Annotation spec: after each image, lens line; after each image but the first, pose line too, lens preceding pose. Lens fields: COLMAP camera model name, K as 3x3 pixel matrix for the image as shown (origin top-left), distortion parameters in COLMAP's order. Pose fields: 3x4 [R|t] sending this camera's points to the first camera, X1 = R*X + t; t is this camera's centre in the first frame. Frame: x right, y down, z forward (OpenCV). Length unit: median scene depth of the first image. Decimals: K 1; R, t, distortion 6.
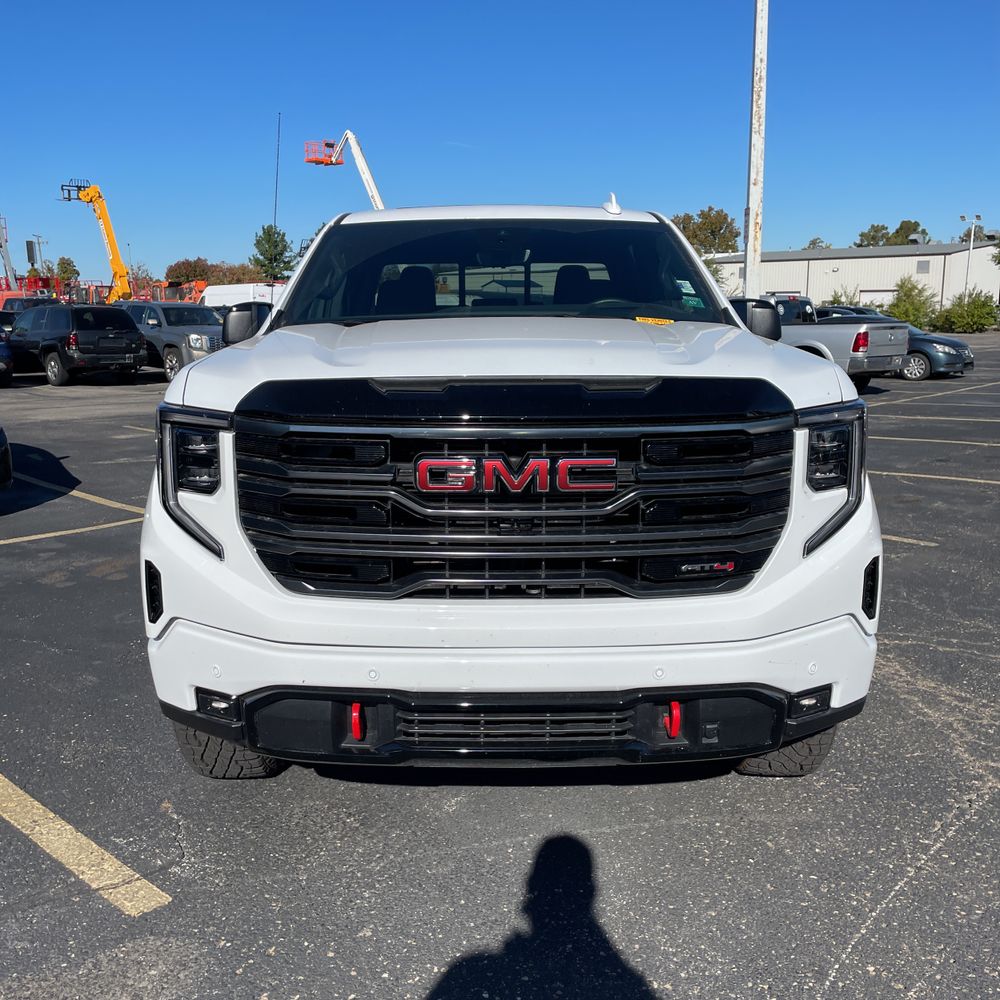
lens RADIAL K [[1031.0, 0, 495.1], [0, 1031.0, 487.9], [0, 0, 1]] dist [0.118950, -0.183867]
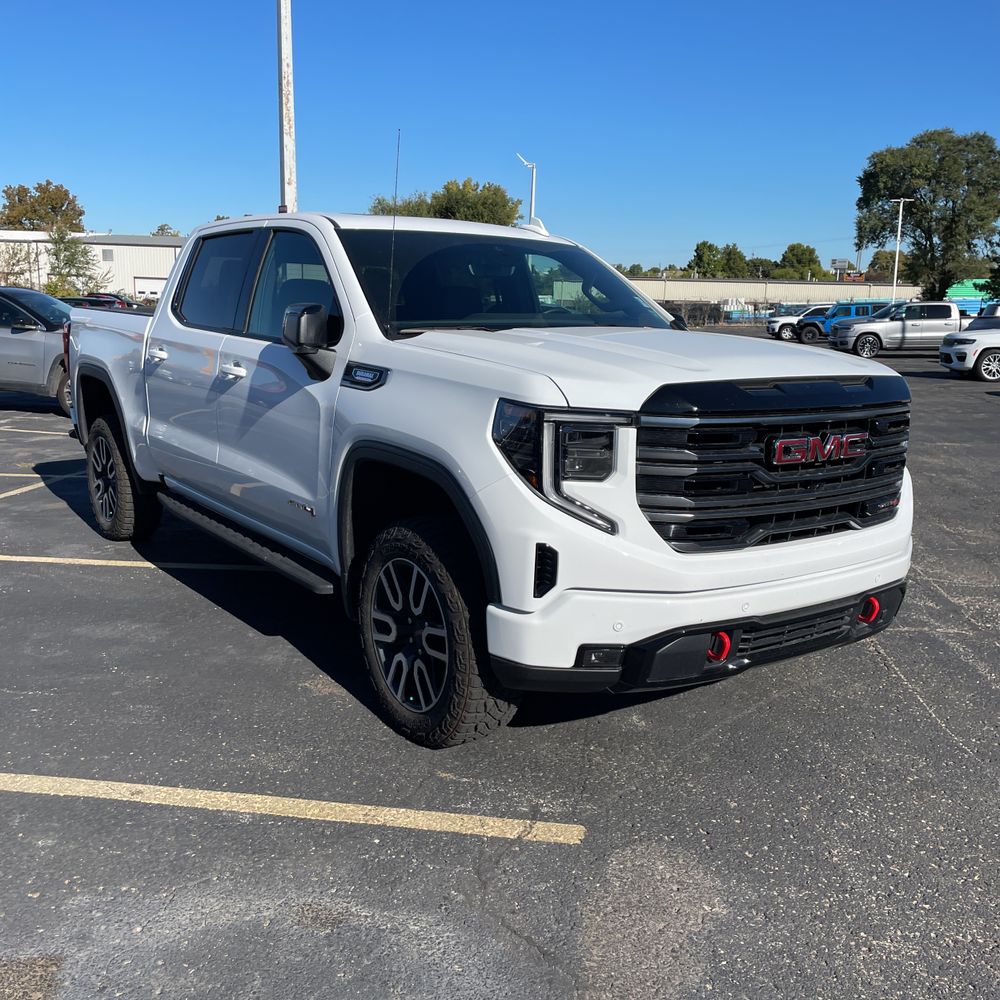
lens RADIAL K [[1042.7, 0, 500.0], [0, 1042.7, 500.0], [0, 0, 1]] dist [0.127223, -0.199115]
pose [[0.794889, -0.088984, 0.600194, -1.069816], [0.075270, 0.996008, 0.047980, -0.037584], [-0.602068, 0.007037, 0.798414, 0.113067]]
